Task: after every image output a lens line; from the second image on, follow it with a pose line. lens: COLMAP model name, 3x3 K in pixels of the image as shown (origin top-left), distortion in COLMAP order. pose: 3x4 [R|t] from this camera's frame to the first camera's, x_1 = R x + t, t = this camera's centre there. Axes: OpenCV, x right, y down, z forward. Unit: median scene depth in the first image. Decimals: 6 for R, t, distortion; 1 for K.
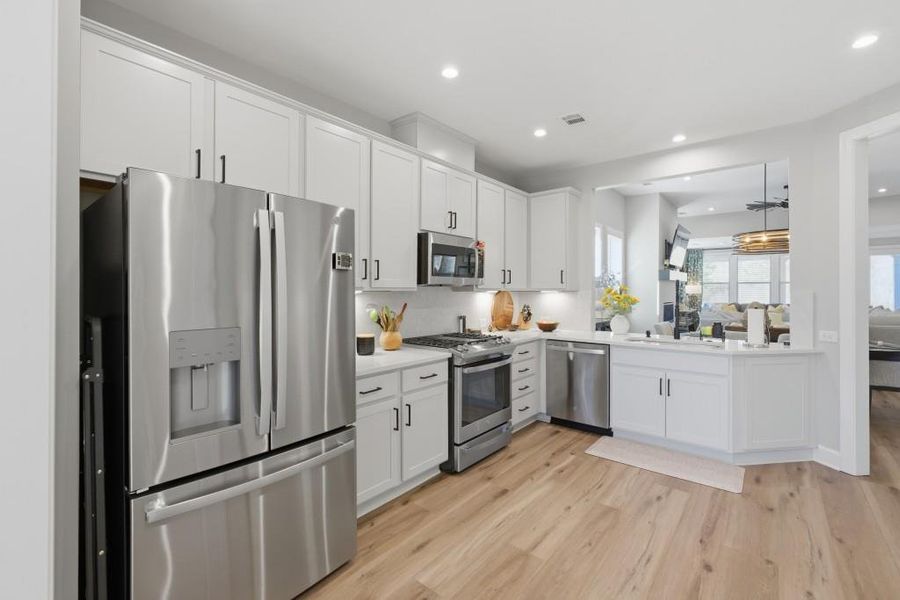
lens RADIAL K [[379.7, 0, 447.3], [0, 379.7, 289.2], [0, 0, 1]] dist [-0.004733, -0.000024]
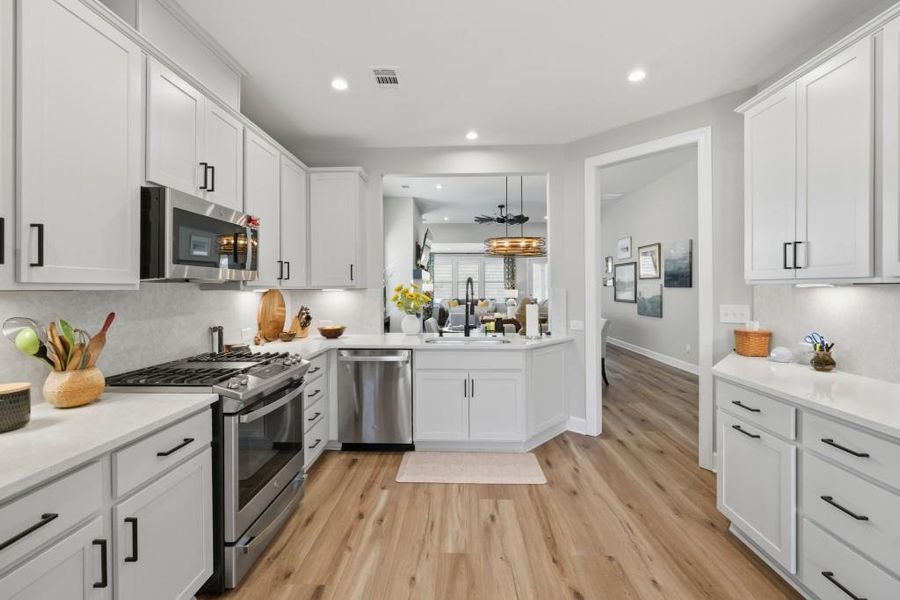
lens RADIAL K [[379.7, 0, 447.3], [0, 379.7, 289.2], [0, 0, 1]] dist [-0.004733, -0.000024]
pose [[0.793990, -0.005121, 0.607909, -0.056953], [0.002641, 0.999984, 0.004975, 0.001764], [-0.607925, -0.002345, 0.793991, 0.276735]]
